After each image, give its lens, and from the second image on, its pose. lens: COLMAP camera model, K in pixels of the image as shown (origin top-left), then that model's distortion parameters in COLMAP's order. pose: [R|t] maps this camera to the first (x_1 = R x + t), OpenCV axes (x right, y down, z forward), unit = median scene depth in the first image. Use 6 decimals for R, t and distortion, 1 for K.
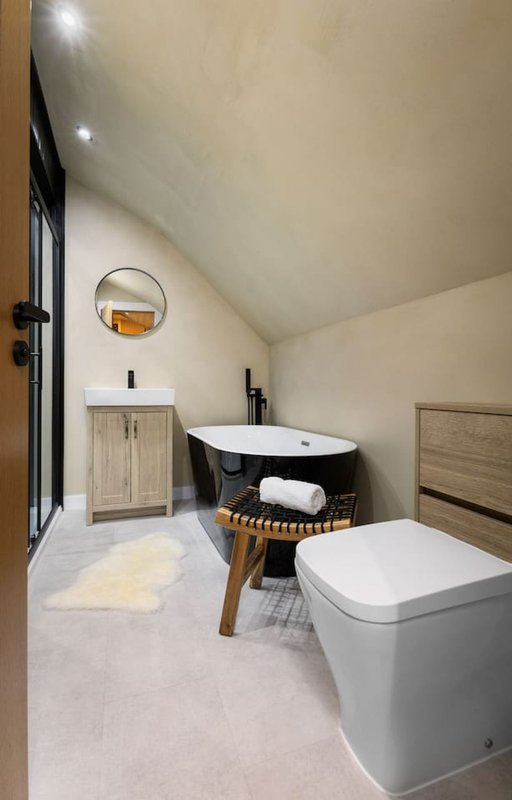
lens RADIAL K [[391.8, 0, 274.9], [0, 391.8, 389.8], [0, 0, 1]] dist [-0.000106, -0.000075]
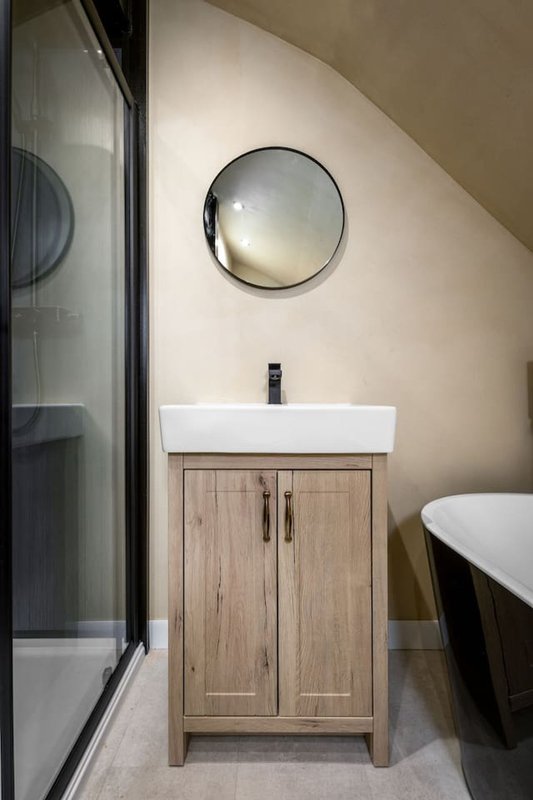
lens RADIAL K [[363.9, 0, 264.2], [0, 363.9, 398.2], [0, 0, 1]] dist [0.001718, -0.000113]
pose [[0.933519, -0.009734, -0.358395, -0.249678], [0.007727, 0.999945, -0.007031, -0.007252], [0.358444, 0.003794, 0.933543, 0.661843]]
